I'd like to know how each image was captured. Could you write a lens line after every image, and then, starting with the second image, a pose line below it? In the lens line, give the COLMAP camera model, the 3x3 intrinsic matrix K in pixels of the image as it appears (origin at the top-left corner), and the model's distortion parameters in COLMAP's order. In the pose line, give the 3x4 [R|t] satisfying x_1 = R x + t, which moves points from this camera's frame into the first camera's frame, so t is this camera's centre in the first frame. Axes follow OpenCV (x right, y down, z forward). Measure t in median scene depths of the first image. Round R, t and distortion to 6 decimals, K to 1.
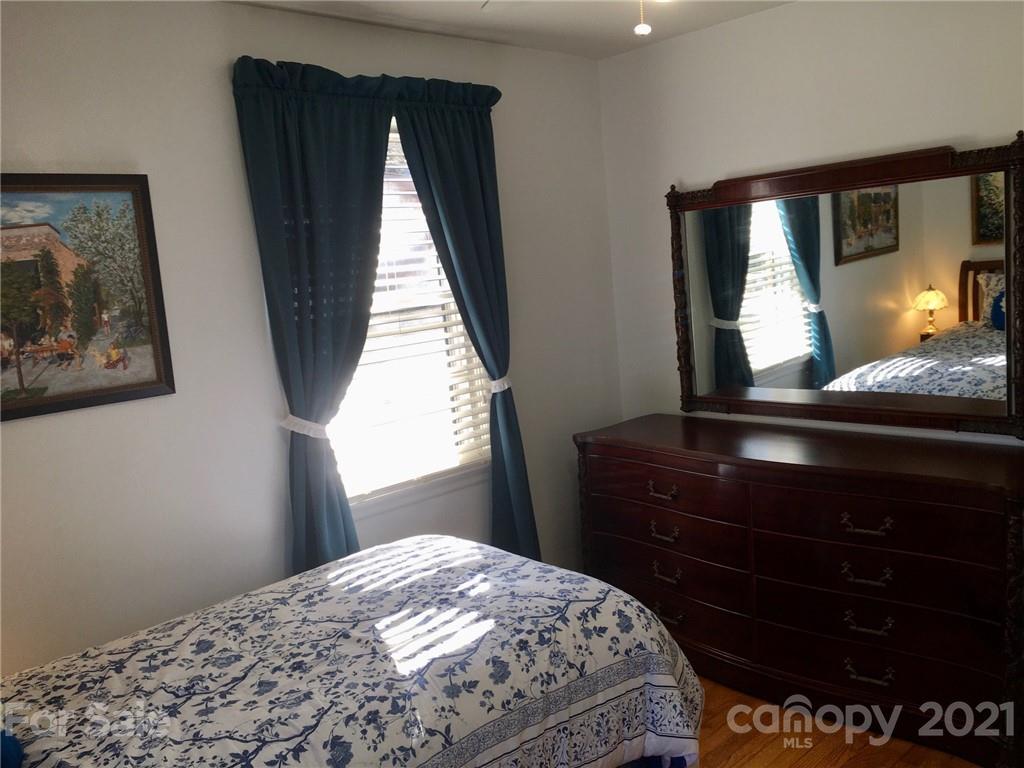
lens RADIAL K [[858.9, 0, 512.8], [0, 858.9, 379.7], [0, 0, 1]] dist [0.071755, -0.086174]
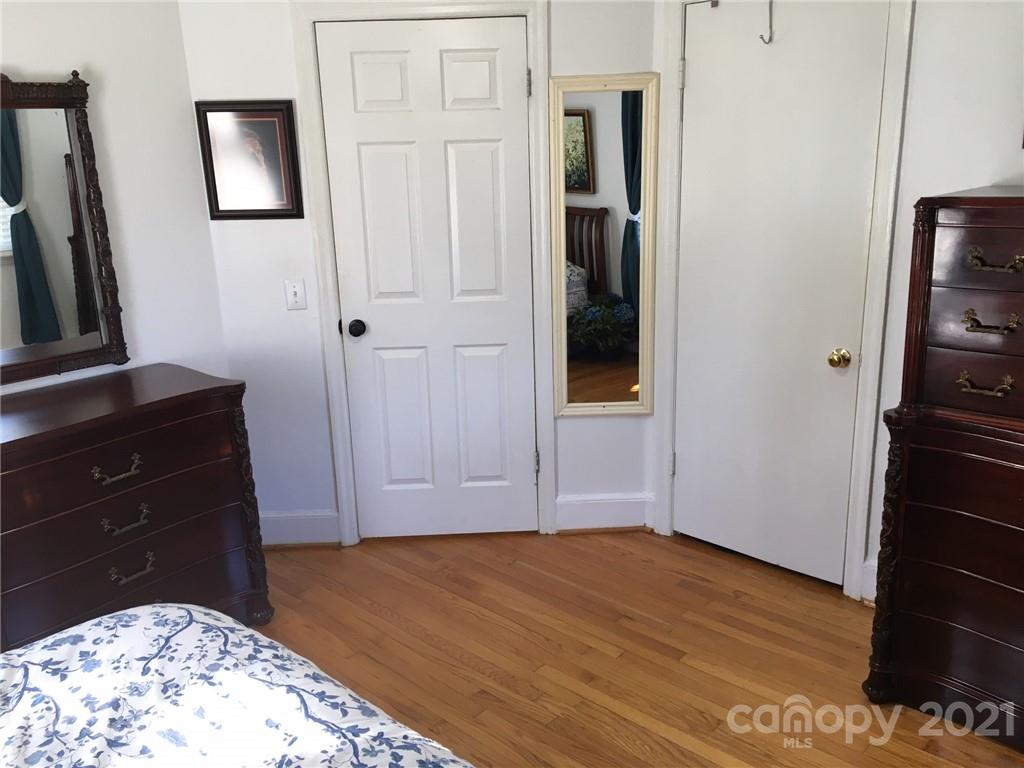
lens RADIAL K [[858.9, 0, 512.8], [0, 858.9, 379.7], [0, 0, 1]] dist [0.071755, -0.086174]
pose [[-0.089812, -0.195986, 0.976485, -0.640436], [0.166046, 0.963779, 0.208708, -0.064145], [-0.982020, 0.180886, -0.054016, 0.676229]]
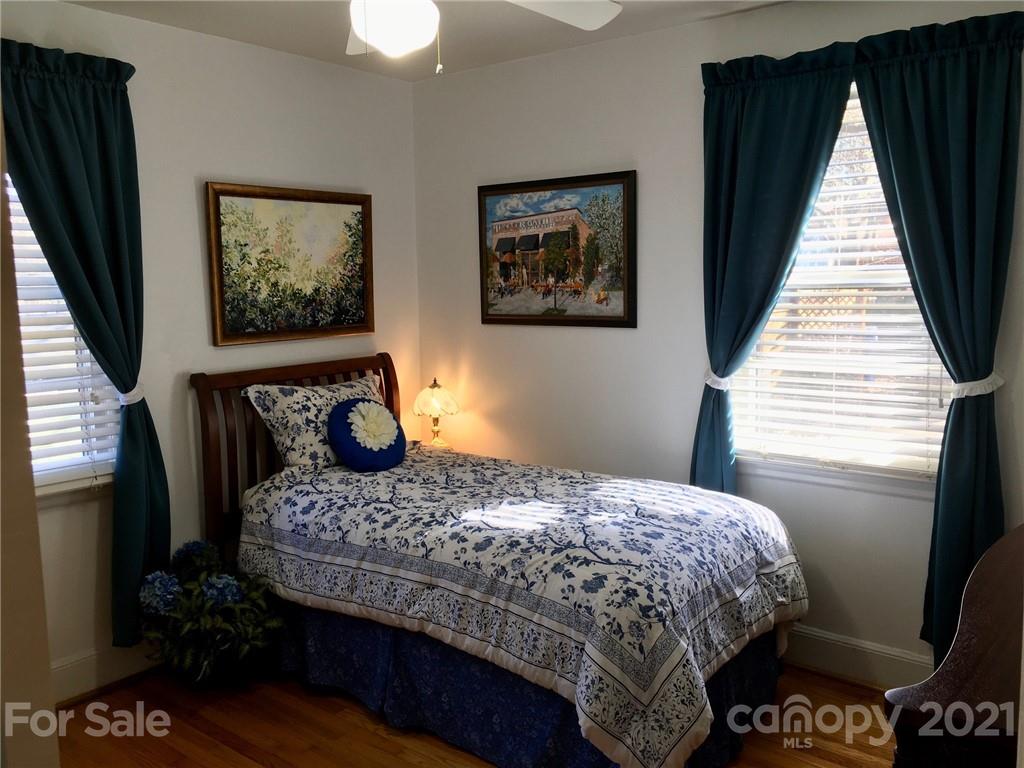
lens RADIAL K [[858.9, 0, 512.8], [0, 858.9, 379.7], [0, 0, 1]] dist [0.071755, -0.086174]
pose [[0.141996, 0.195273, -0.970415, 1.039421], [-0.130148, 0.975521, 0.177257, -0.136162], [0.981274, 0.101127, 0.163934, 0.656922]]
